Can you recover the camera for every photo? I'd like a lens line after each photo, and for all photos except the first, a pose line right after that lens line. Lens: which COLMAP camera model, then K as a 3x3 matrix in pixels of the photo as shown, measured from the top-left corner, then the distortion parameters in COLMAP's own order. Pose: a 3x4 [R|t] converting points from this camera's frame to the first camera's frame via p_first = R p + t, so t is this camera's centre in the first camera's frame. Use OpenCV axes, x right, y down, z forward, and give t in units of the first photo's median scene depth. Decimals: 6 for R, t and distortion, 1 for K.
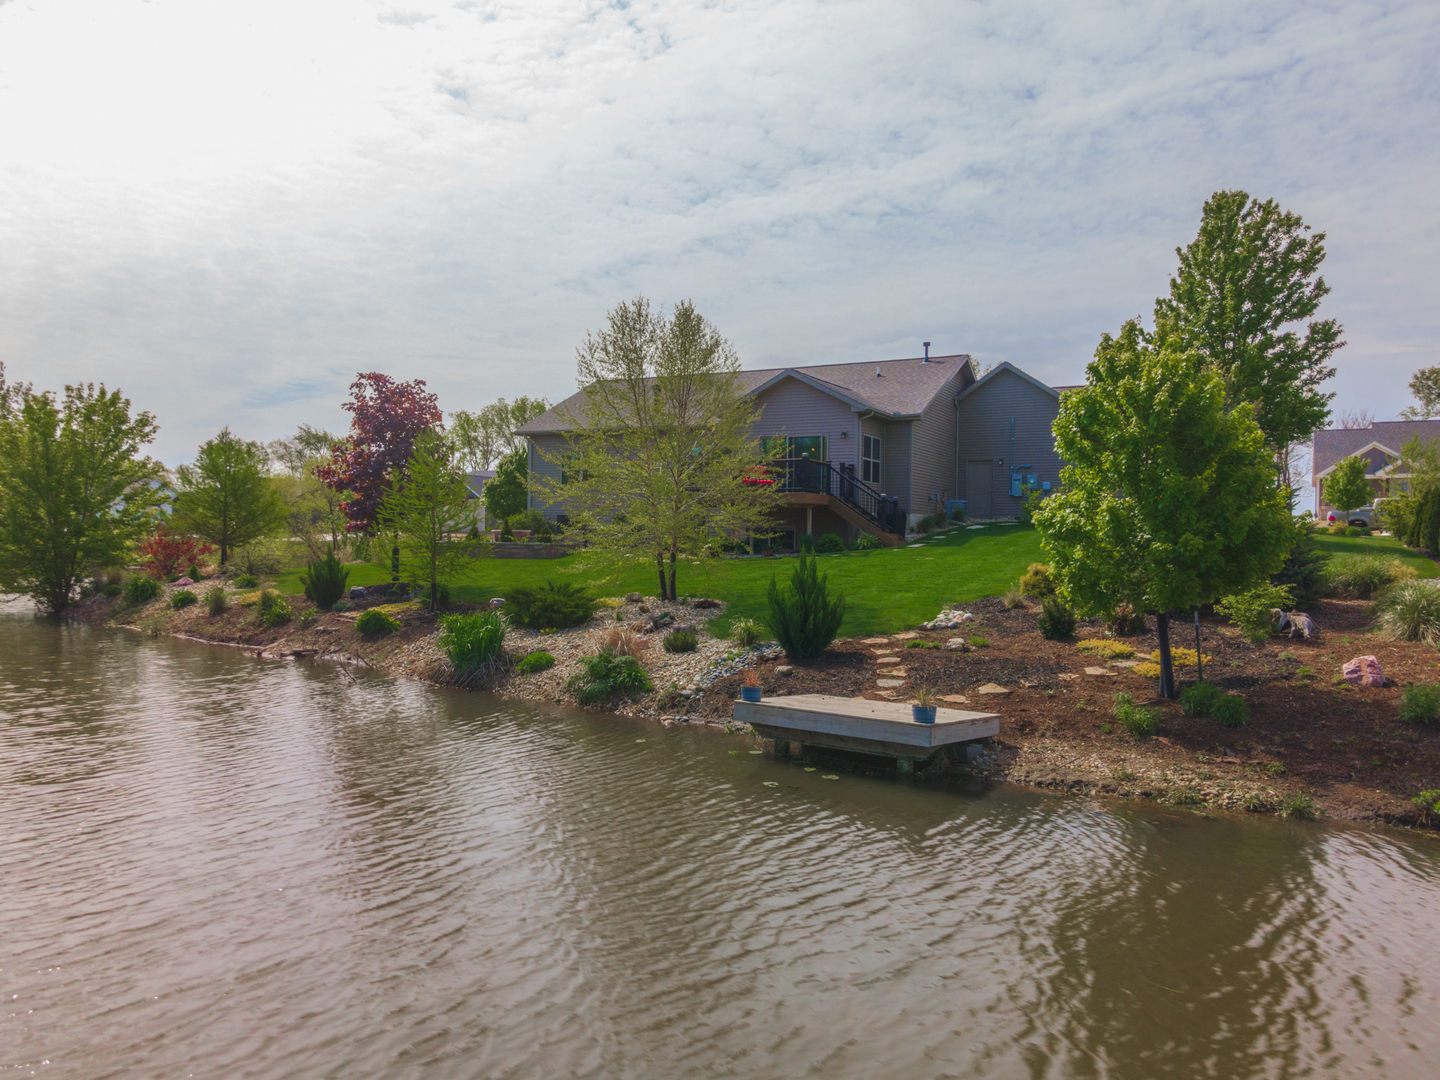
lens RADIAL K [[1049.4, 0, 691.7], [0, 1049.4, 564.6], [0, 0, 1]] dist [0.034095, 0.019778]
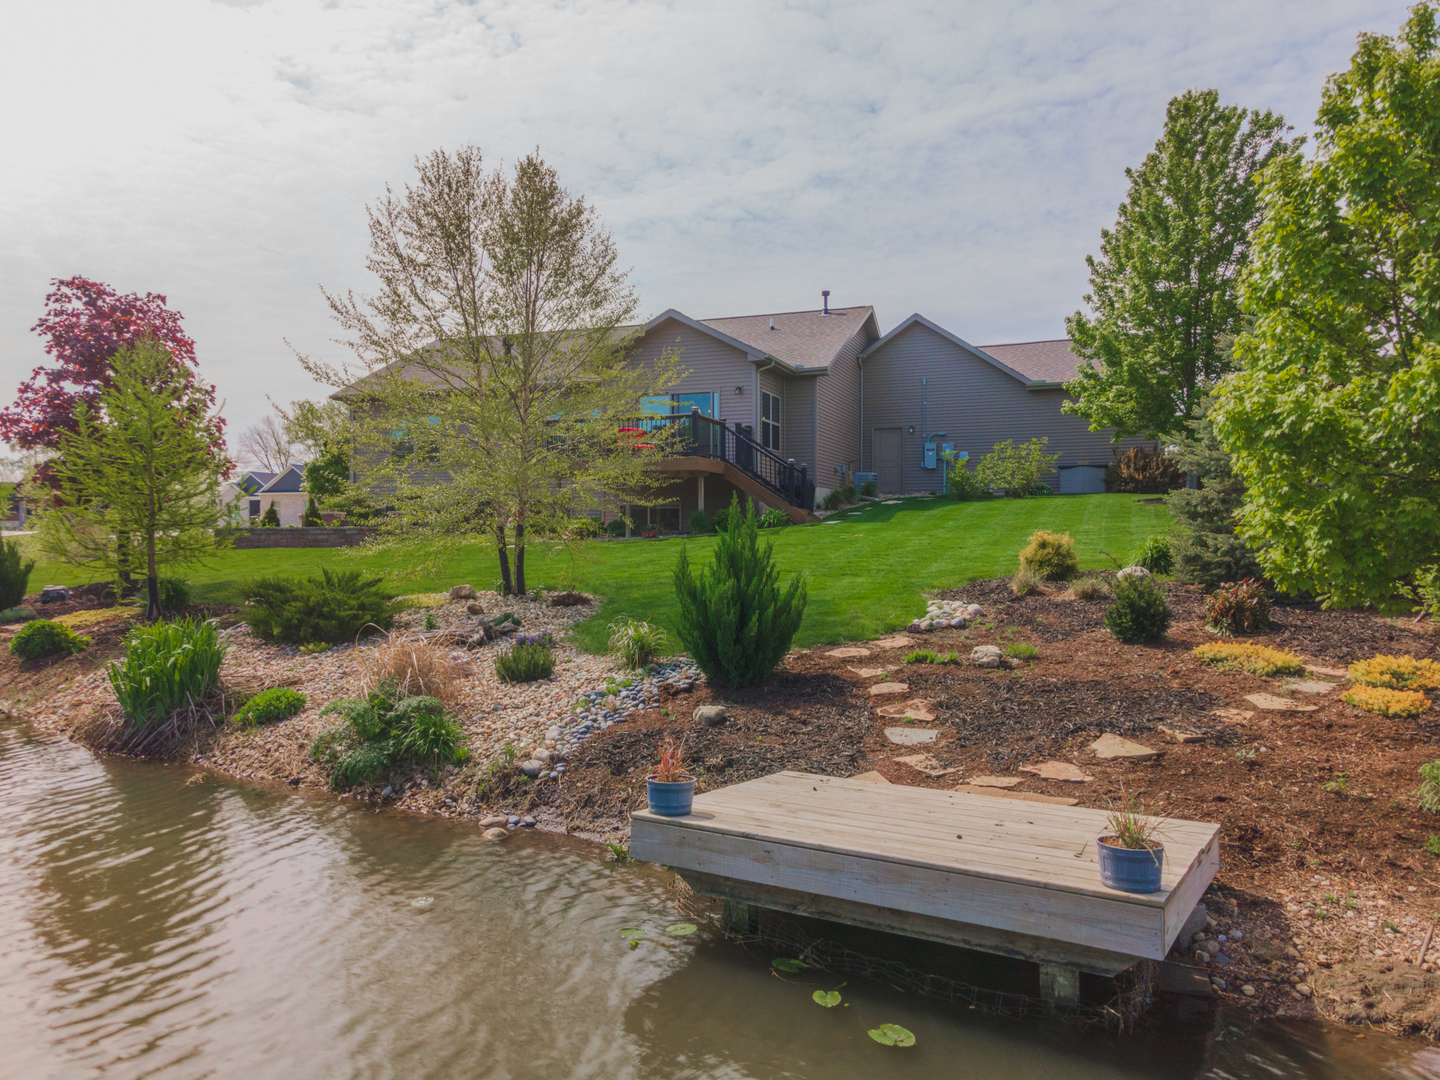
lens RADIAL K [[1049.4, 0, 708.8], [0, 1049.4, 551.7], [0, 0, 1]] dist [0.034095, 0.019778]
pose [[0.989549, -0.015158, 0.143398, 0.007360], [0.016397, 0.999838, -0.007466, 0.016236], [-0.143262, 0.009739, 0.989637, 0.382207]]
